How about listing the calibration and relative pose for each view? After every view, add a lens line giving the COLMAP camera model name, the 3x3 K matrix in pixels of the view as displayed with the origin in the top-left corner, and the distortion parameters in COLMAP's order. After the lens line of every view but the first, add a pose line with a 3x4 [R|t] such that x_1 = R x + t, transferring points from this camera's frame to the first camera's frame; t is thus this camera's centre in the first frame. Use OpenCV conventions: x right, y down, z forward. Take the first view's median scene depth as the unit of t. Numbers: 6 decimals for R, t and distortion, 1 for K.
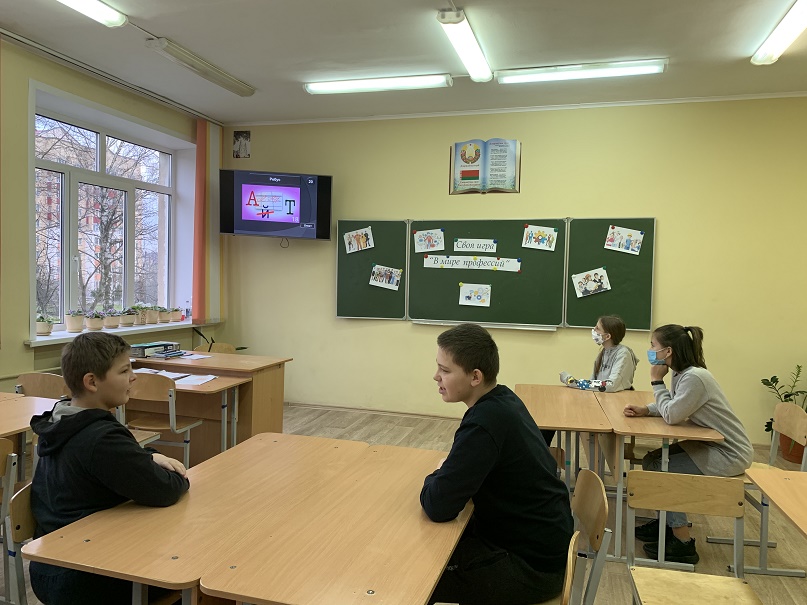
lens RADIAL K [[612.4, 0, 400.2], [0, 612.4, 307.6], [0, 0, 1]] dist [0.021896, -0.023025]
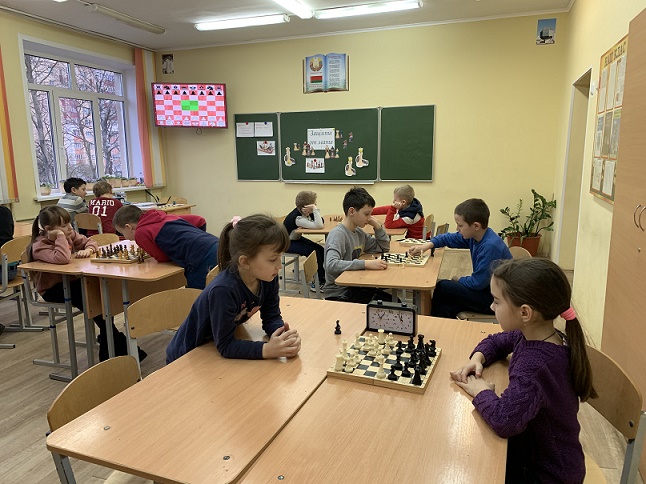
lens RADIAL K [[490.3, 0, 316.4], [0, 490.3, 243.2], [0, 0, 1]] dist [0.021896, -0.023025]
pose [[0.997285, -0.022255, -0.070201, 0.187645], [0.031057, 0.991429, 0.126901, 0.023717], [0.066775, -0.128737, 0.989428, -0.218046]]
